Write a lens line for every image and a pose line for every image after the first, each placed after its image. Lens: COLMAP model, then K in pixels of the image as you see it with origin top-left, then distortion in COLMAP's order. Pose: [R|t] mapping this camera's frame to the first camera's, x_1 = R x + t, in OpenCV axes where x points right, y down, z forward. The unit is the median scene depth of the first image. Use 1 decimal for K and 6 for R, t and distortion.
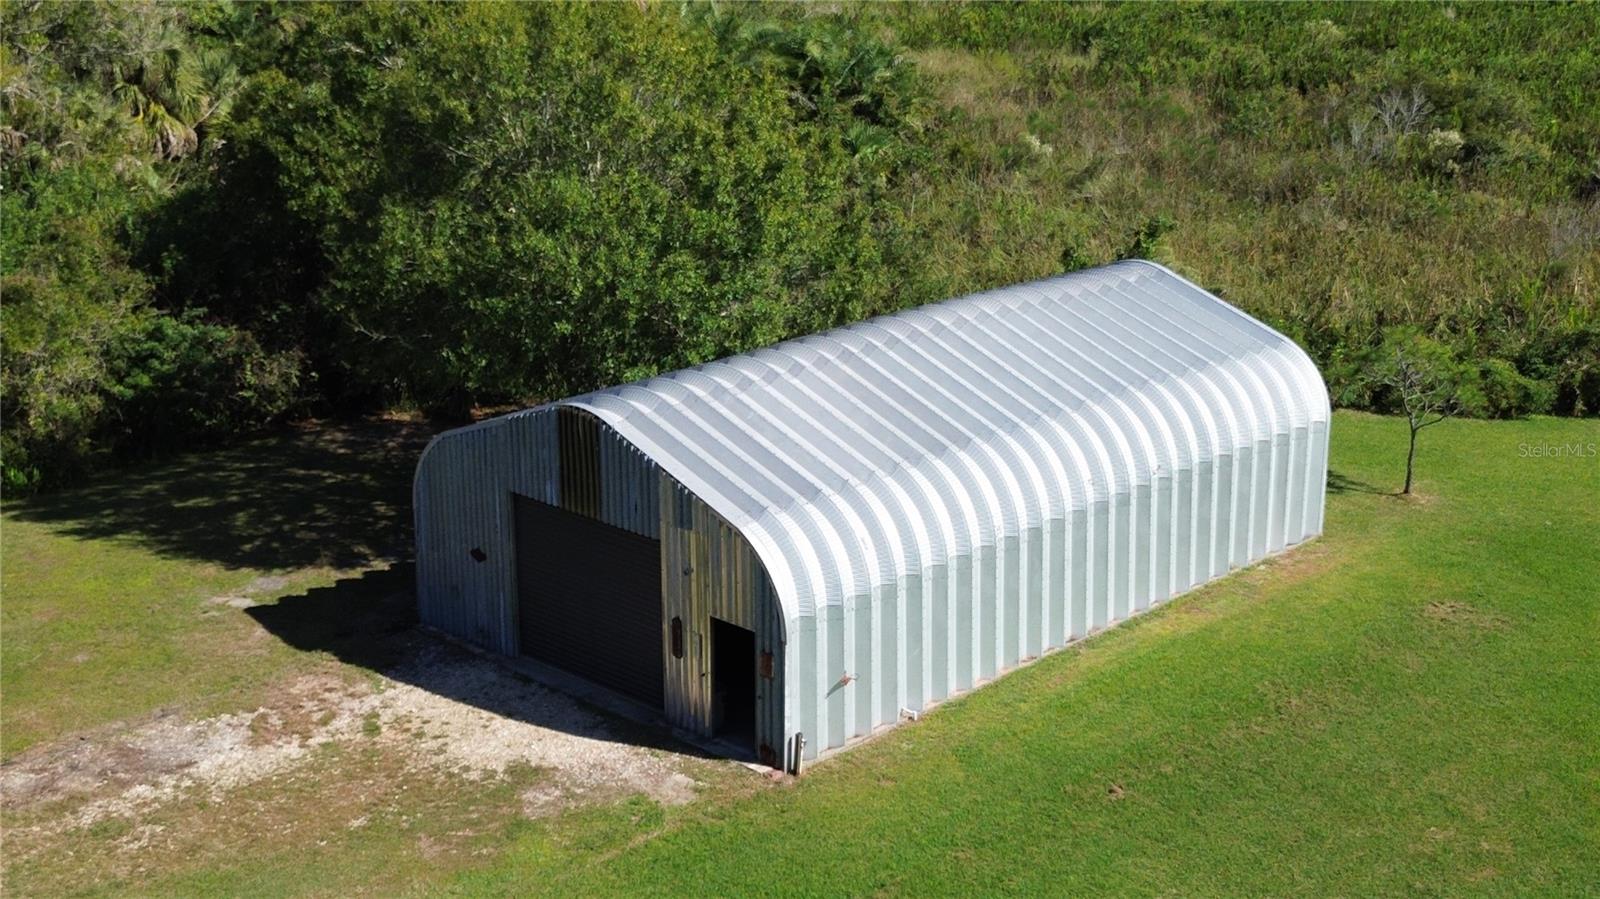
lens RADIAL K [[2262.2, 0, 805.8], [0, 2262.2, 468.7], [0, 0, 1]] dist [0.130960, -0.455884]
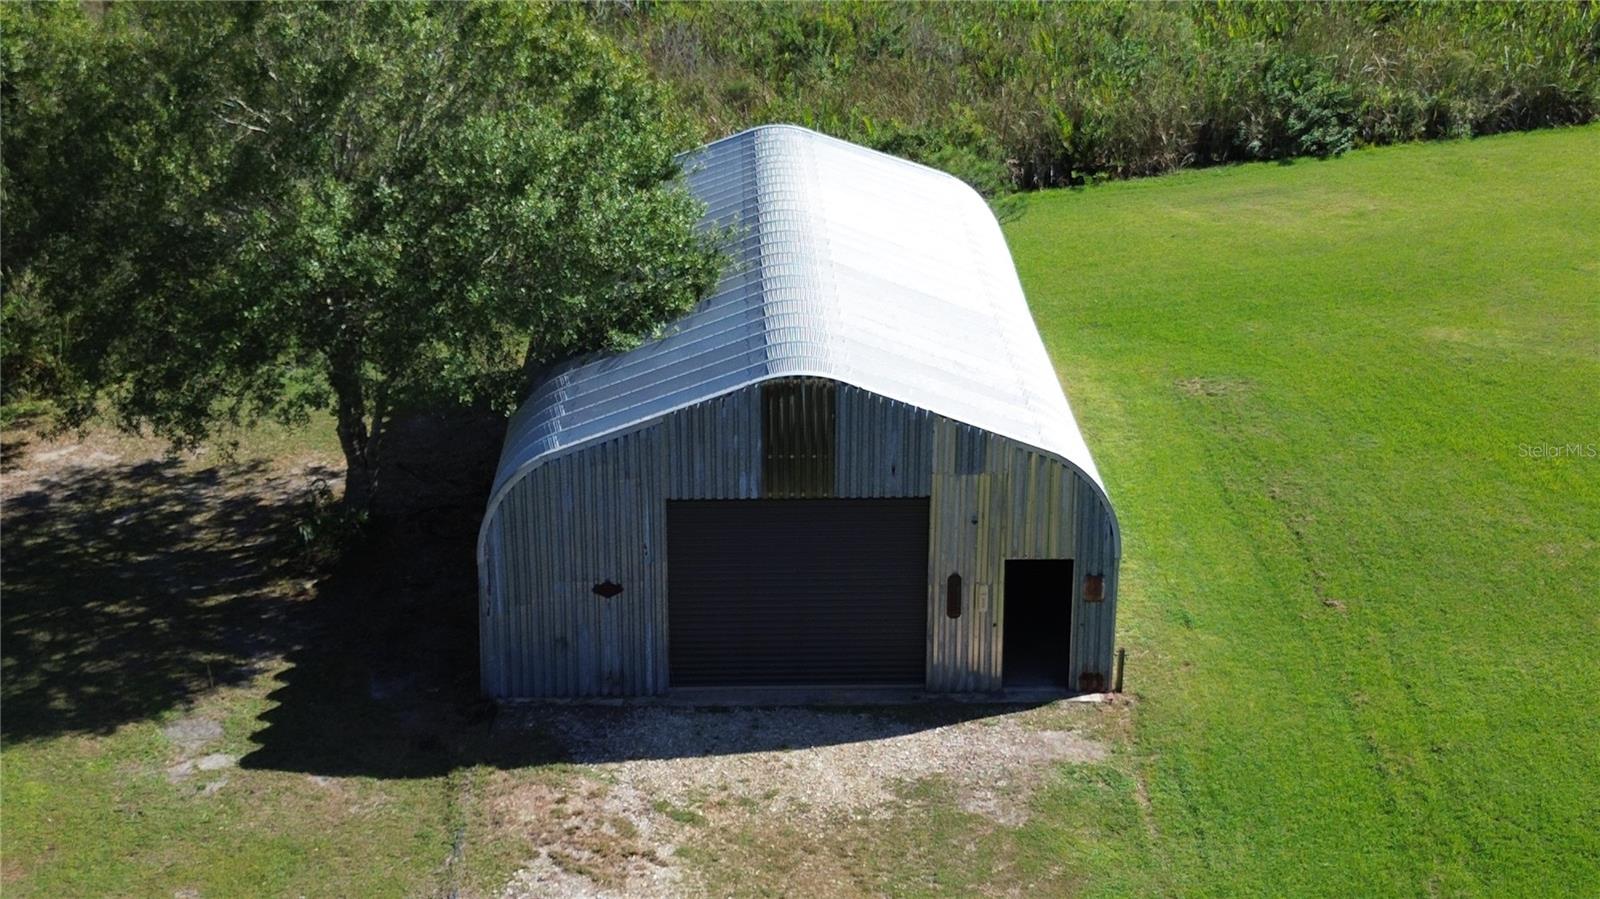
lens RADIAL K [[2266.4, 0, 797.6], [0, 2266.4, 424.7], [0, 0, 1]] dist [0.214671, -0.821605]
pose [[0.705687, -0.246348, 0.664318, -0.635480], [0.212956, 0.968002, 0.132745, -0.115938], [-0.675763, 0.047794, 0.735568, 0.343935]]
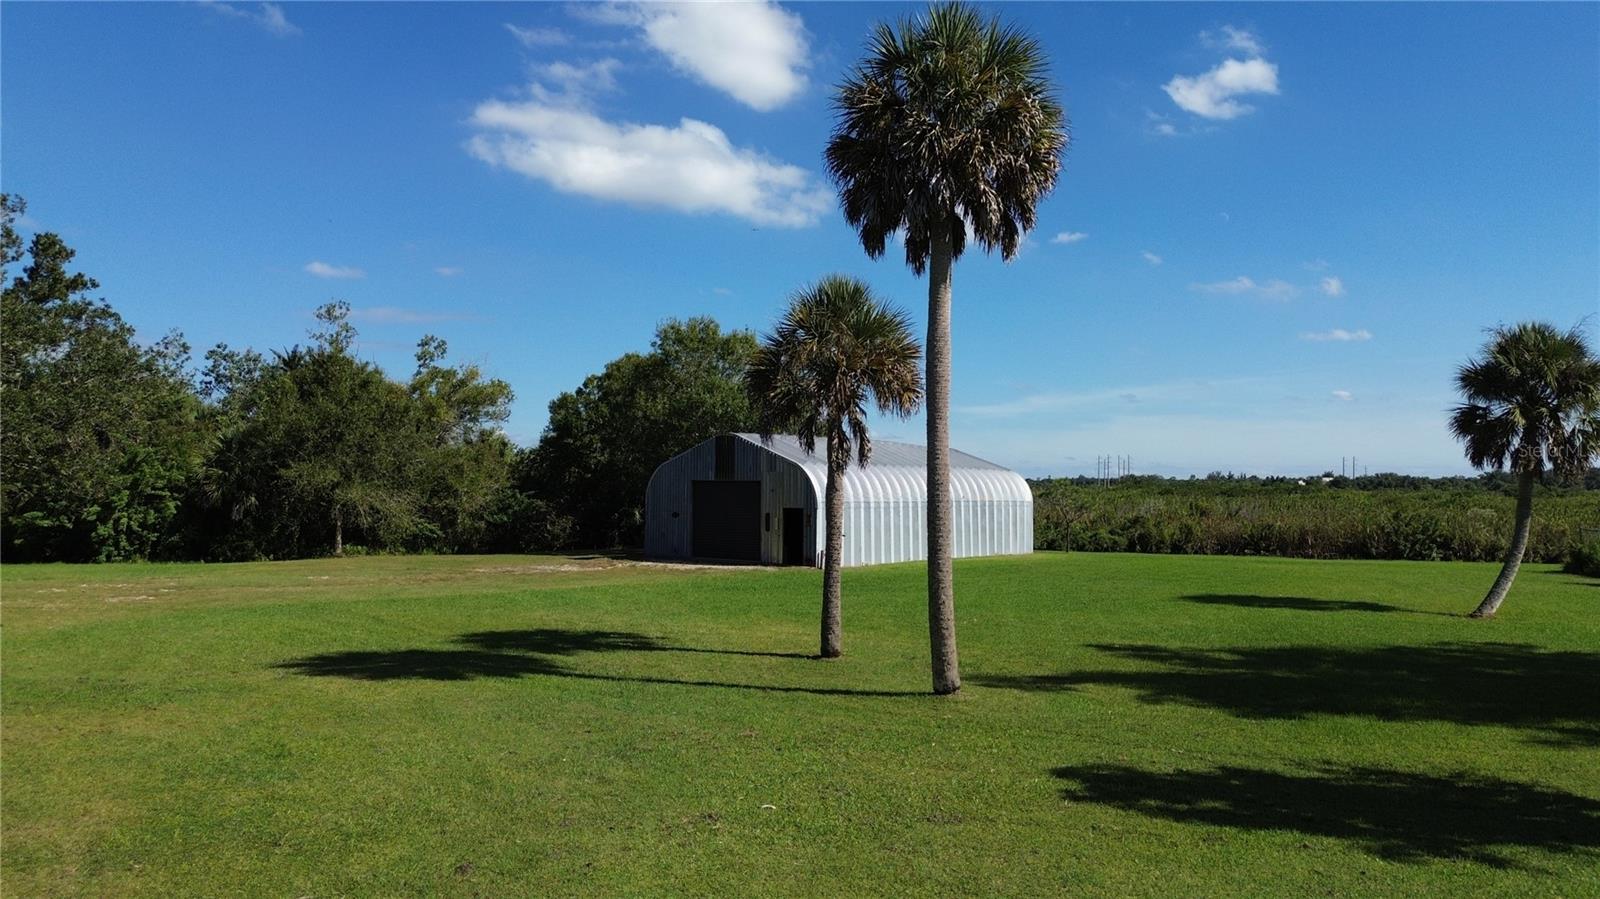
lens RADIAL K [[1135.2, 0, 799.1], [0, 1135.2, 450.1], [0, 0, 1]] dist [0.060578, -0.057490]
pose [[0.998761, 0.010138, 0.048728, -0.076123], [0.006987, 0.940782, -0.338941, 0.371232], [-0.049279, 0.338862, 0.939545, -0.114776]]
